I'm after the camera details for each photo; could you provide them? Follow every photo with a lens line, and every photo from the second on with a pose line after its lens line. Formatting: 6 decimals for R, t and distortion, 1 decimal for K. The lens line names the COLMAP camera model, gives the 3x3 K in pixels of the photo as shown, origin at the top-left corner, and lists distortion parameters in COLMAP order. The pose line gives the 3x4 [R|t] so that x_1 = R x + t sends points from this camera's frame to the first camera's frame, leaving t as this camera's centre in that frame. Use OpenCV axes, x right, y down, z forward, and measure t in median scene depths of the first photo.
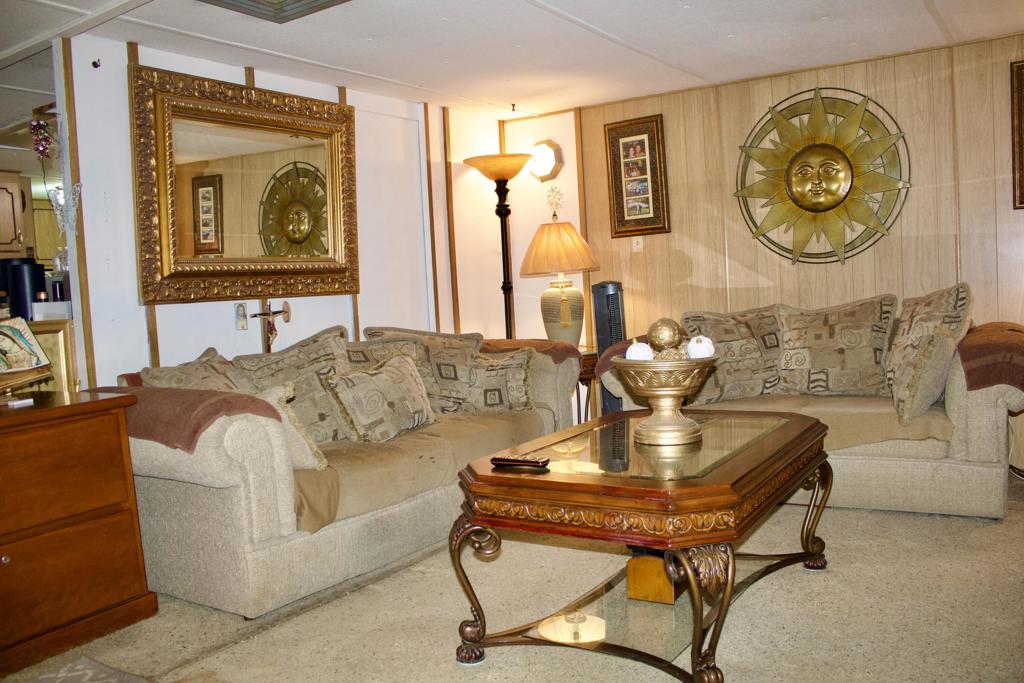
lens RADIAL K [[852.5, 0, 516.5], [0, 852.5, 346.5], [0, 0, 1]] dist [-0.171245, 0.154342]
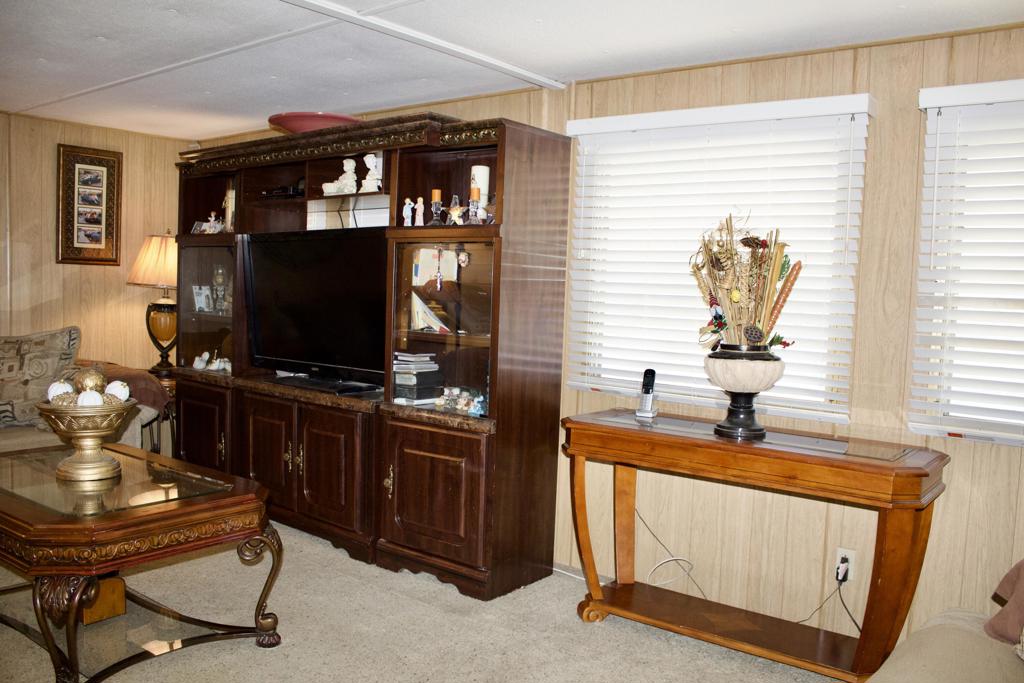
lens RADIAL K [[852.5, 0, 516.5], [0, 852.5, 346.5], [0, 0, 1]] dist [-0.171245, 0.154342]
pose [[0.073812, -0.013483, 0.997181, -0.496237], [0.036467, 0.999276, 0.010812, -0.028900], [-0.996605, 0.035567, 0.074250, 0.203587]]
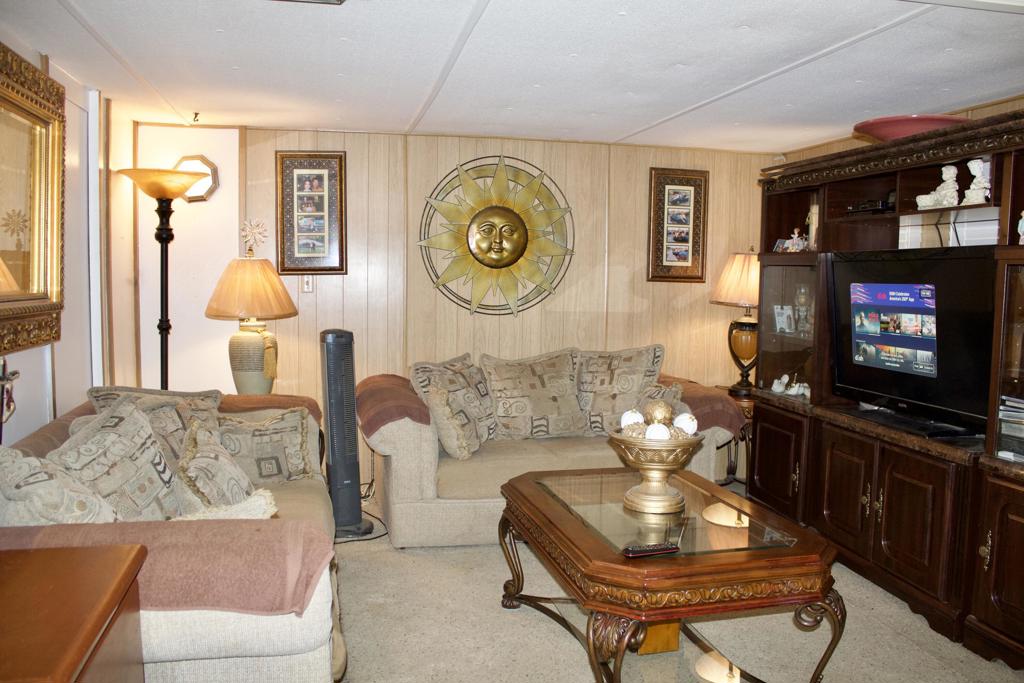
lens RADIAL K [[849.4, 0, 517.7], [0, 849.4, 342.5], [0, 0, 1]] dist [-0.169638, 0.149992]
pose [[0.685044, 0.006122, 0.728476, -0.433797], [-0.000851, 0.999971, -0.007603, -0.055541], [-0.728501, 0.004589, 0.685029, 0.216089]]
